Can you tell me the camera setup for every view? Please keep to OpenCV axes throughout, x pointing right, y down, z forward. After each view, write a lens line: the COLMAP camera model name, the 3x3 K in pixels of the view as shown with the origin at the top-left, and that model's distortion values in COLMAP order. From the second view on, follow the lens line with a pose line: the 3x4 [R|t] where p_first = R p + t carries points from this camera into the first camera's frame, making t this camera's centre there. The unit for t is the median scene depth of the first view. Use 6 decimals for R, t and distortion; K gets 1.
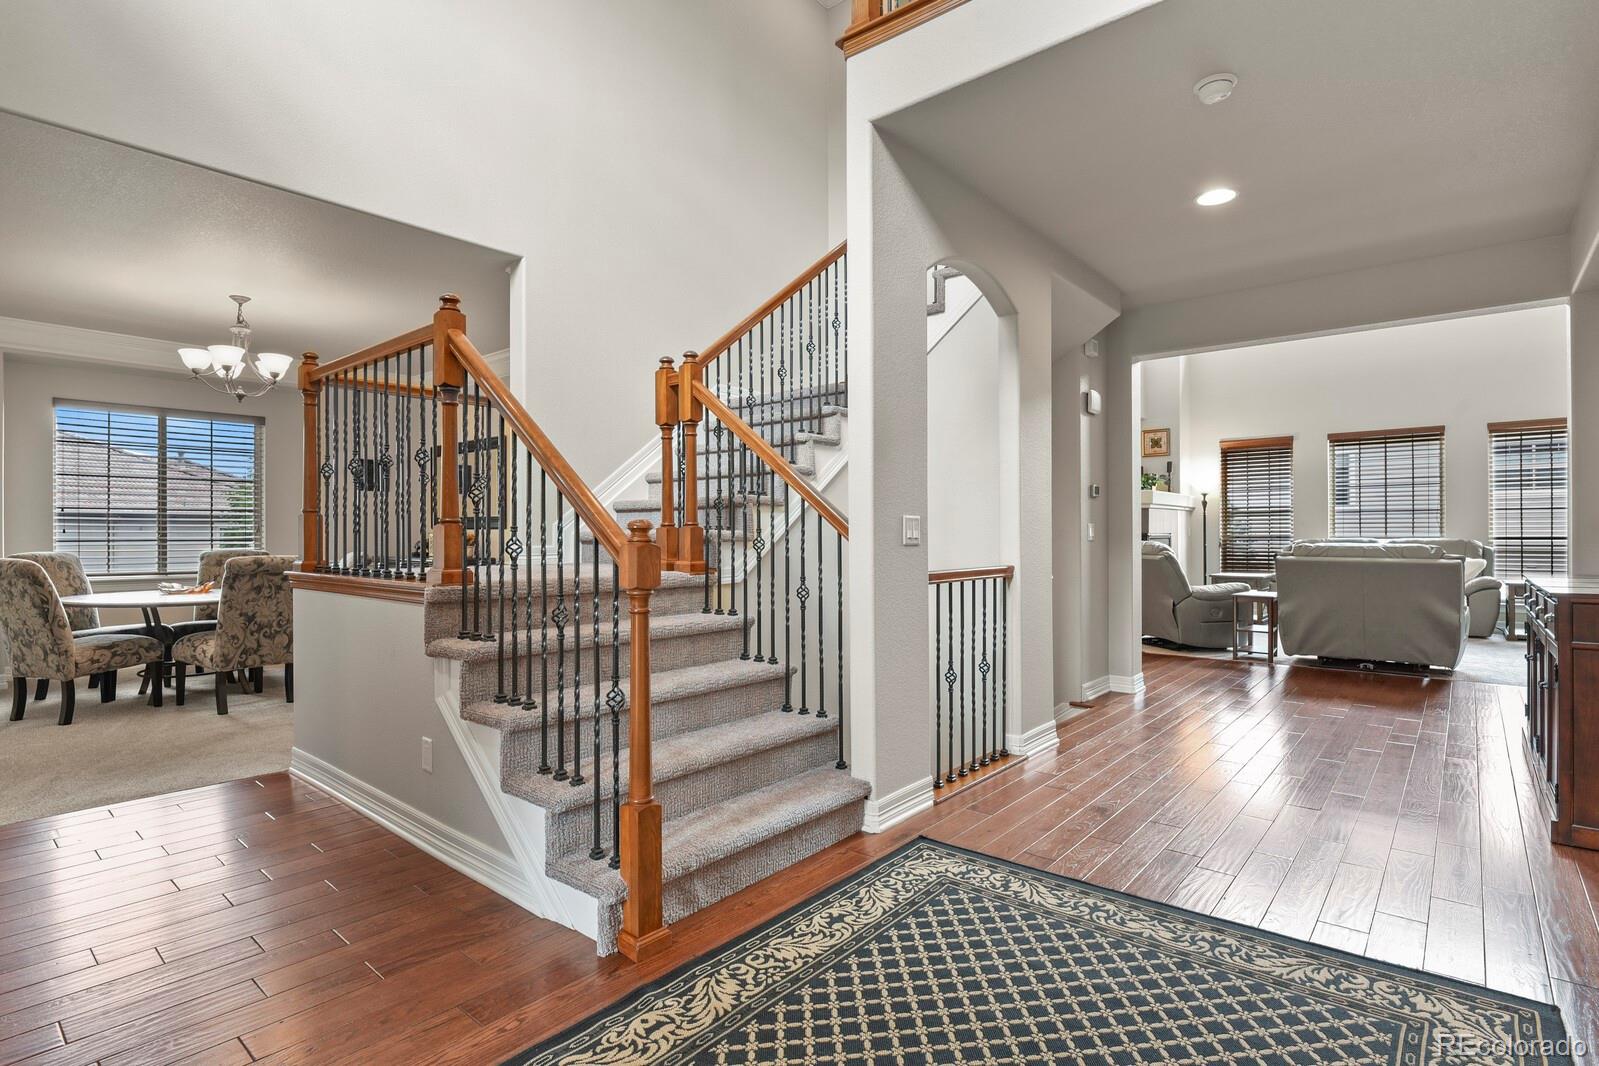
lens RADIAL K [[779.2, 0, 796.5], [0, 779.2, 534.1], [0, 0, 1]] dist [-0.015616, -0.000909]
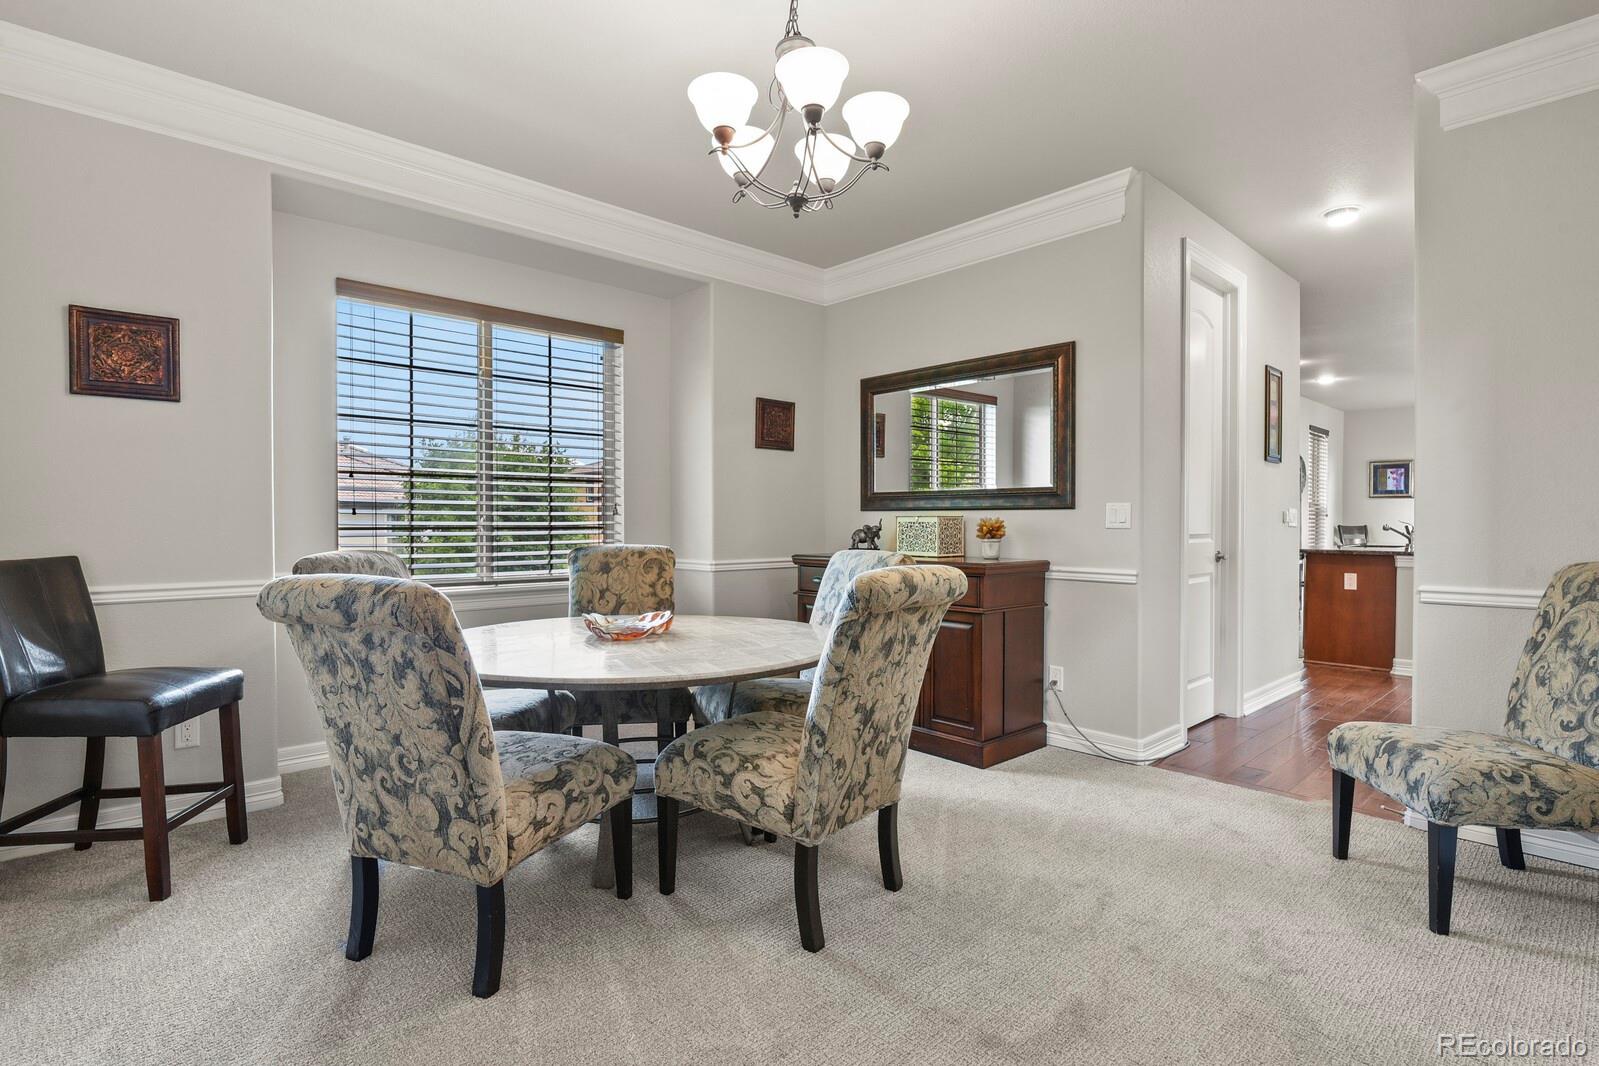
lens RADIAL K [[779.2, 0, 805.0], [0, 779.2, 527.0], [0, 0, 1]] dist [-0.015616, -0.000909]
pose [[0.993294, 0.002606, -0.115586, -0.716947], [-0.001646, 0.999963, 0.008406, 0.003658], [0.115603, -0.008160, 0.993262, 0.600421]]
